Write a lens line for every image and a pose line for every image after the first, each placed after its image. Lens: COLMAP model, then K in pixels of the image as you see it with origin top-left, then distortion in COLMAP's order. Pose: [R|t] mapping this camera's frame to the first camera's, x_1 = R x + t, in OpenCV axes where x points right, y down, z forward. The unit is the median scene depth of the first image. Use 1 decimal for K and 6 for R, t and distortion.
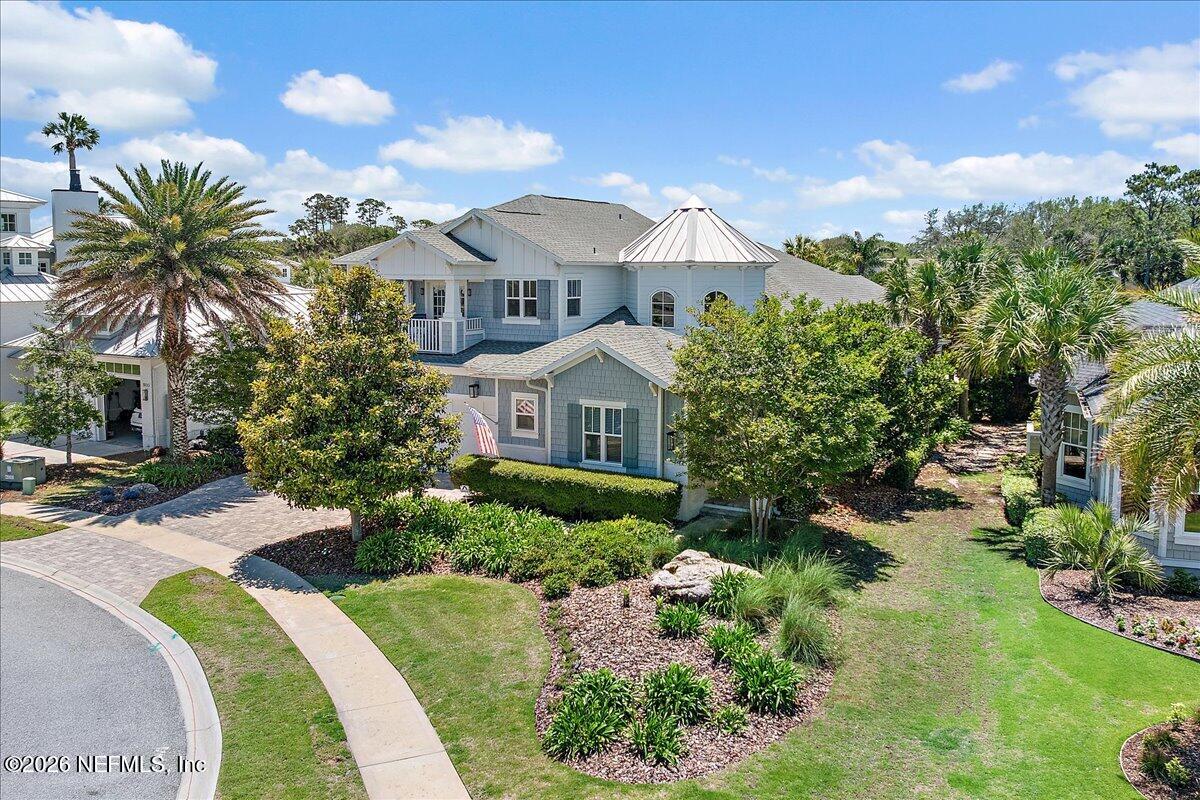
lens RADIAL K [[1023.1, 0, 573.6], [0, 1023.1, 398.1], [0, 0, 1]] dist [-0.015193, -0.007436]
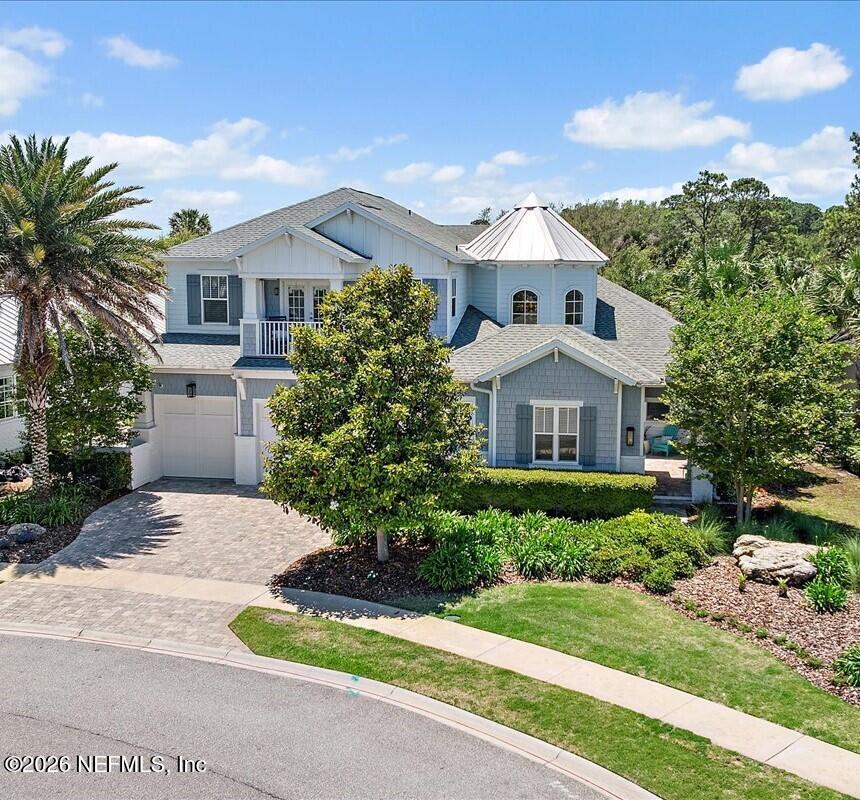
lens RADIAL K [[1056.6, 0, 456.8], [0, 1056.6, 433.4], [0, 0, 1]] dist [0.004245, -0.073359]
pose [[0.928523, -0.054147, 0.367306, -0.547163], [0.042176, 0.998287, 0.040547, -0.013610], [-0.368872, -0.022157, 0.929216, 0.090483]]
